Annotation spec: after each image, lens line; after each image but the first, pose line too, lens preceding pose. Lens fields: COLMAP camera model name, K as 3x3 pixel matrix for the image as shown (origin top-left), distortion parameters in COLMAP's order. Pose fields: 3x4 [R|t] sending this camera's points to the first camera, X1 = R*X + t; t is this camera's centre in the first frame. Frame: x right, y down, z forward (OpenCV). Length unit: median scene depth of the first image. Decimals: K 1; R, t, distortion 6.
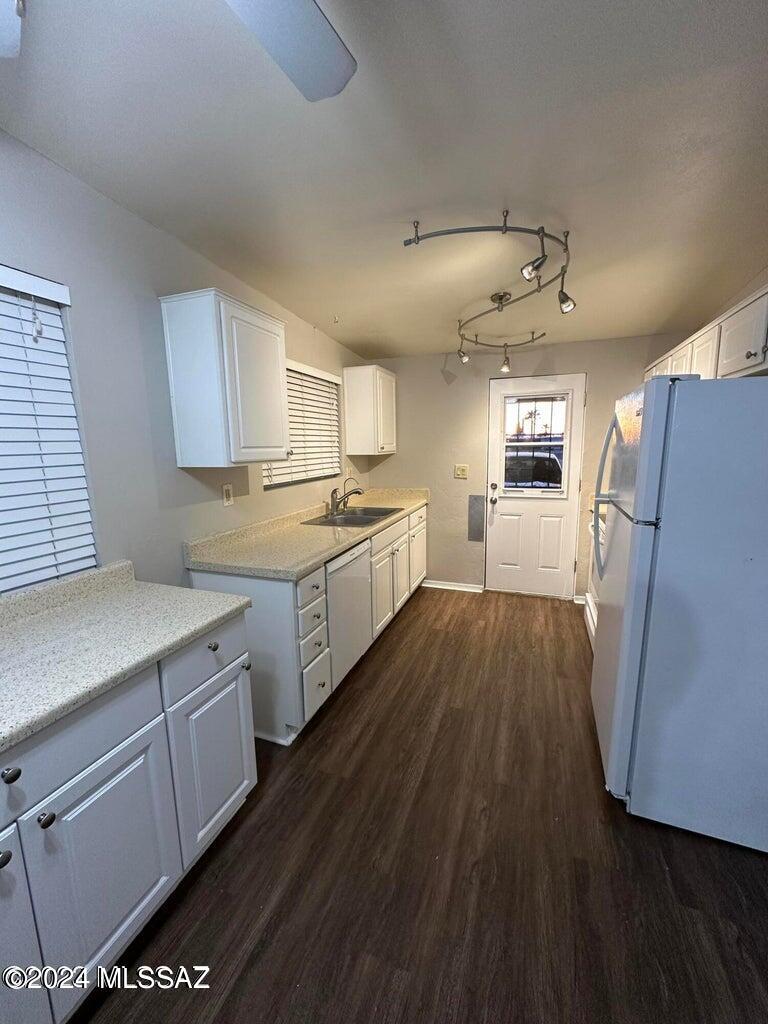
lens RADIAL K [[406.3, 0, 384.5], [0, 406.3, 511.1], [0, 0, 1]] dist [-0.002381, -0.000286]
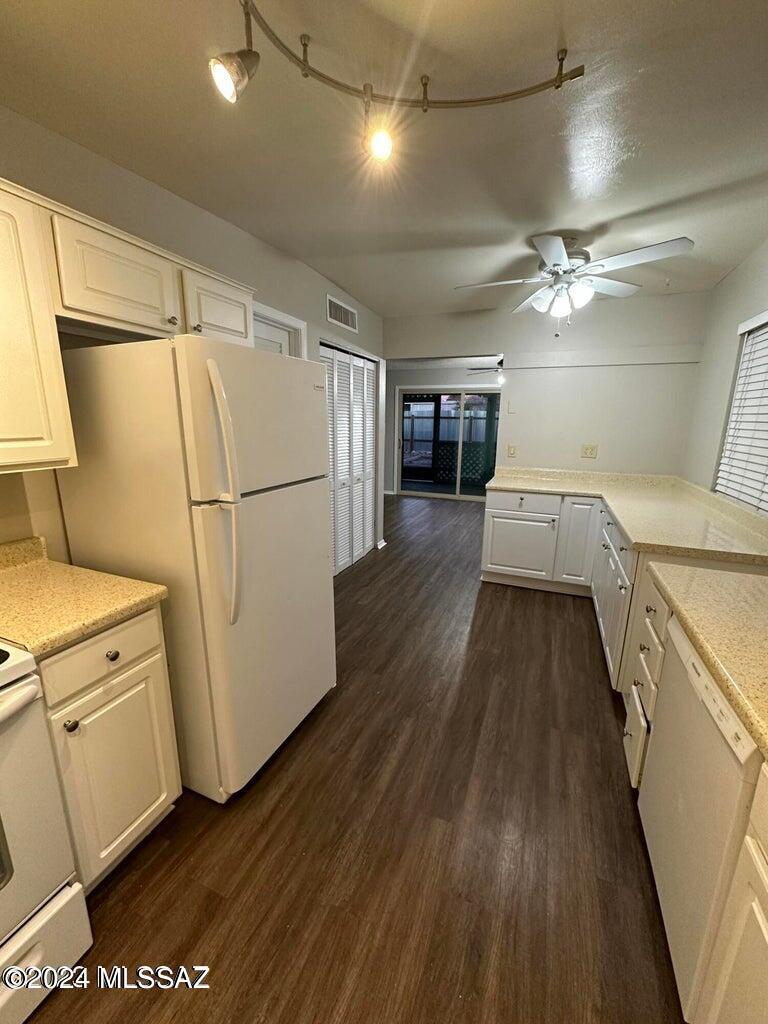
lens RADIAL K [[406.3, 0, 382.3], [0, 406.3, 511.1], [0, 0, 1]] dist [-0.002381, -0.000286]
pose [[-0.999071, -0.006616, 0.042586, 0.305653], [0.009849, 0.926945, 0.375068, -0.279427], [-0.041956, 0.375139, -0.926019, 1.748099]]
